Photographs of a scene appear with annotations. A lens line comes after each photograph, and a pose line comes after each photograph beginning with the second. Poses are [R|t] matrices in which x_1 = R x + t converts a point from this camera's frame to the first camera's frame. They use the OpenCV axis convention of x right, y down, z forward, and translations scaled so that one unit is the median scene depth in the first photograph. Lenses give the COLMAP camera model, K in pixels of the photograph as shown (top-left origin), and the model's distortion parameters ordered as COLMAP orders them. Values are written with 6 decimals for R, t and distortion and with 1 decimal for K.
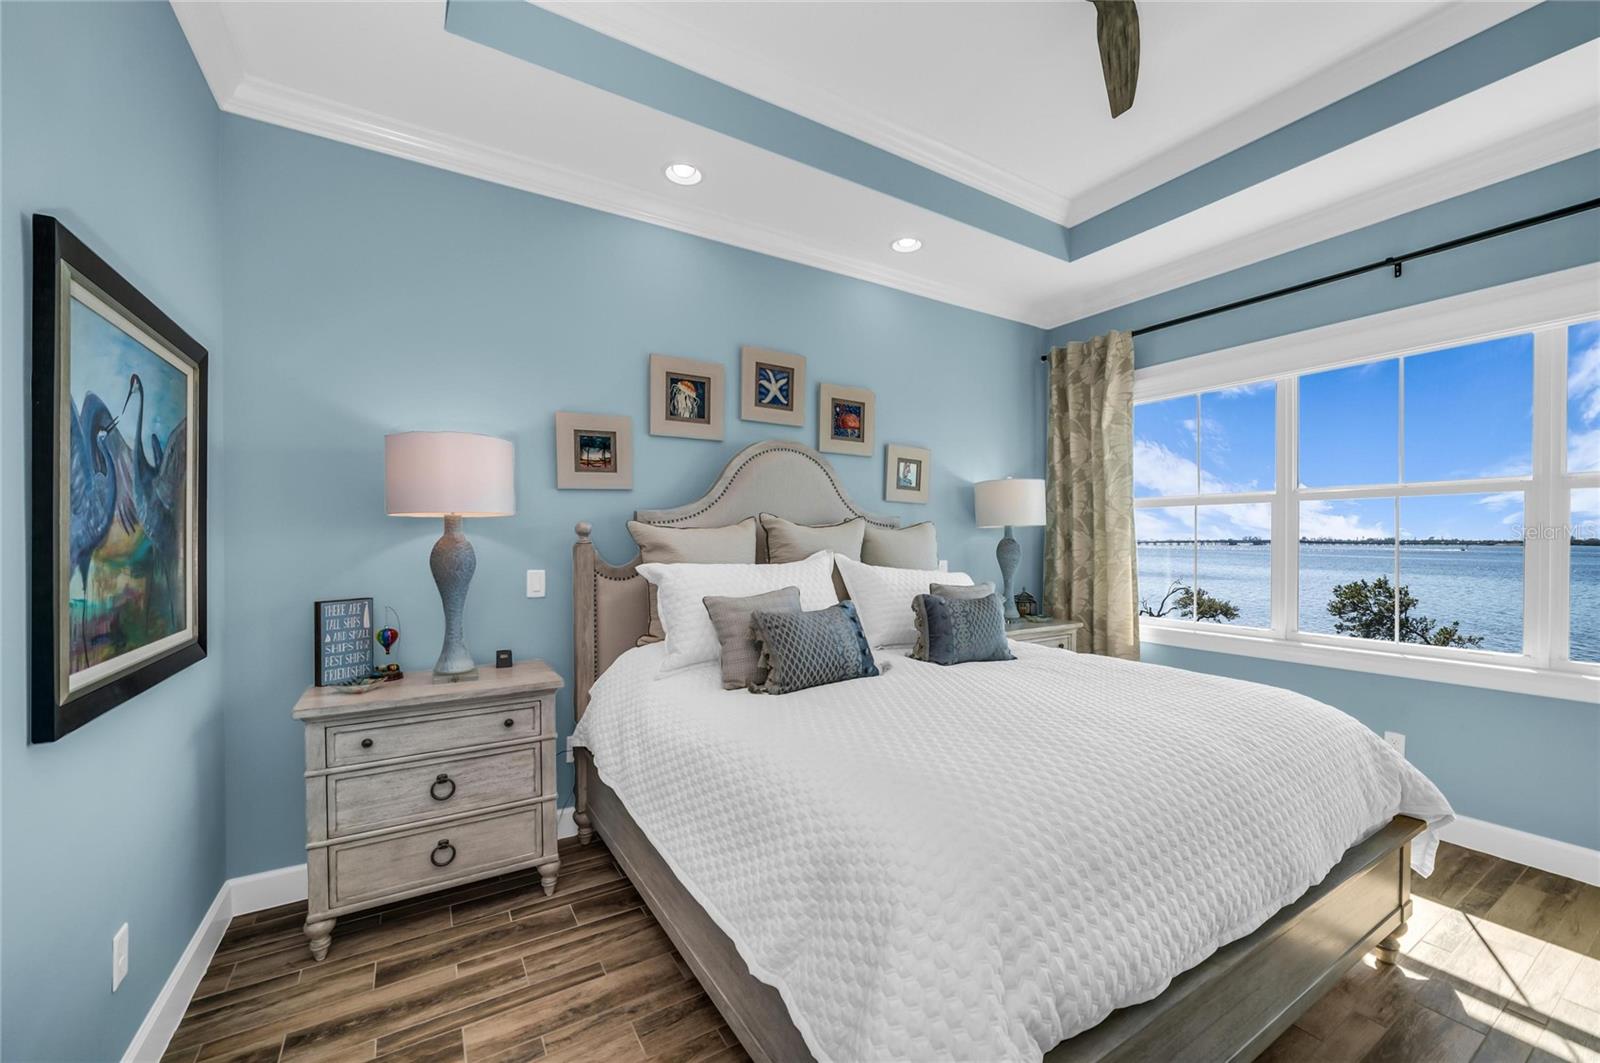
lens RADIAL K [[632.7, 0, 800.0], [0, 632.7, 531.5], [0, 0, 1]] dist [0.000493, 0.000074]
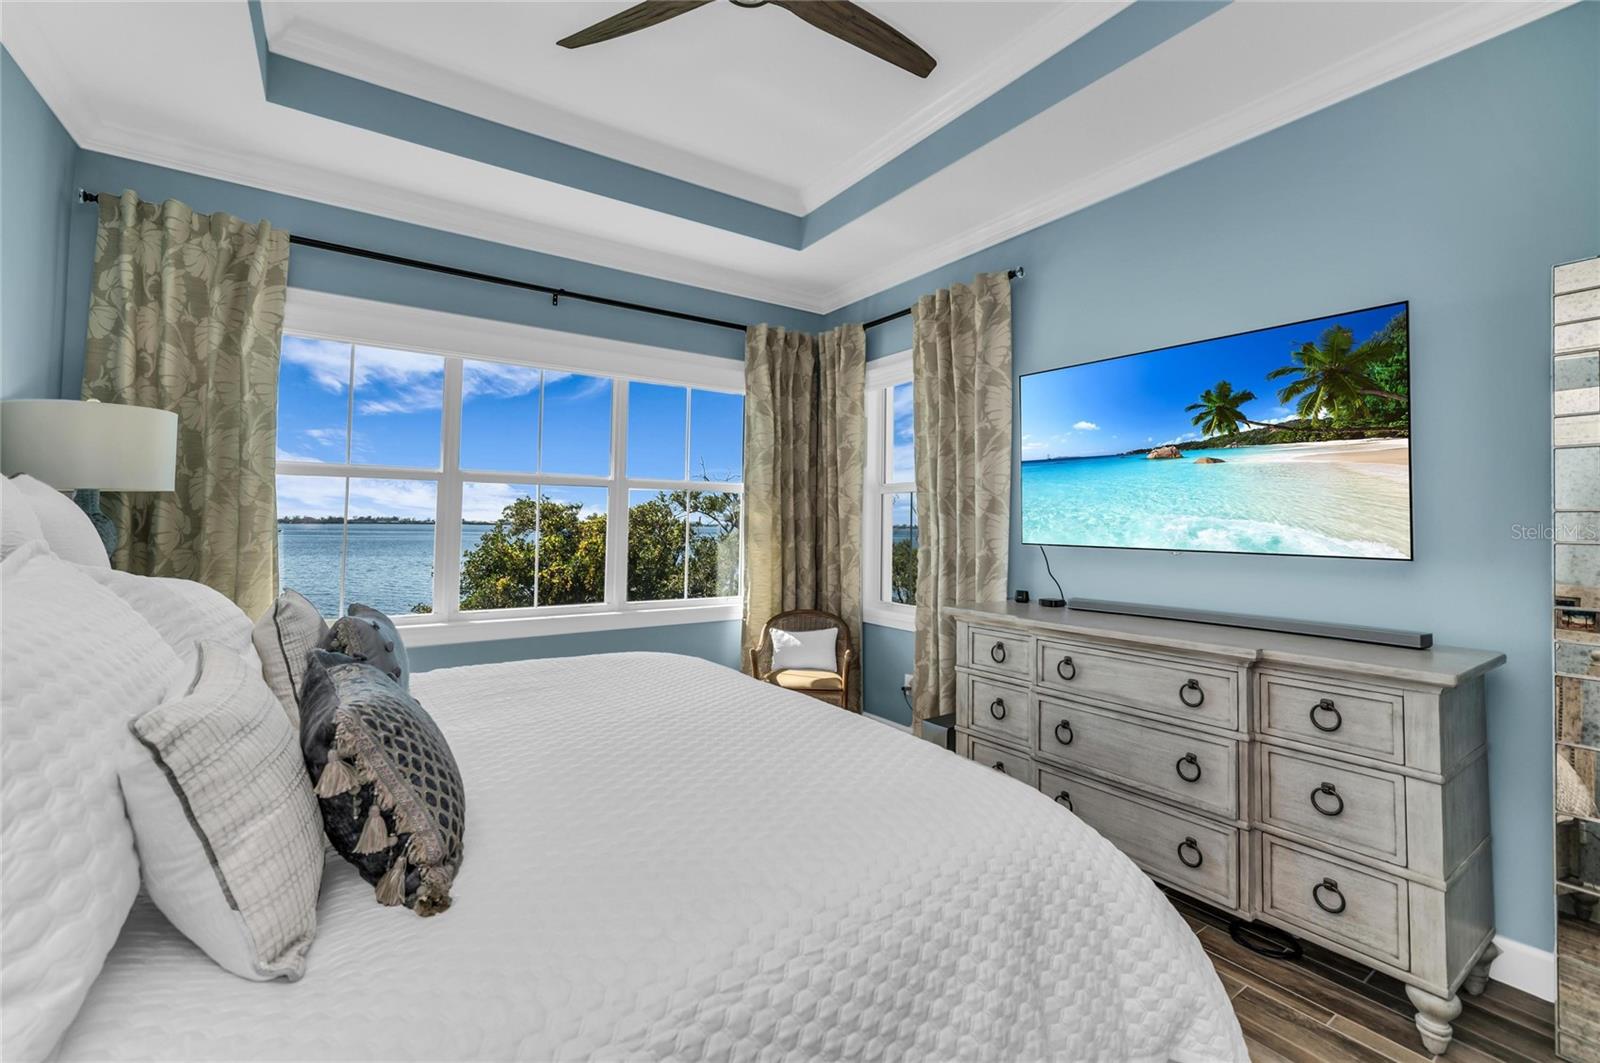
lens RADIAL K [[674.9, 0, 797.0], [0, 674.9, 493.3], [0, 0, 1]] dist [-0.003346, -0.000152]
pose [[-0.053974, 0.043525, 0.997593, -0.273607], [-0.019313, 0.998817, -0.044623, 0.007653], [-0.998356, -0.021675, -0.053069, 0.443382]]
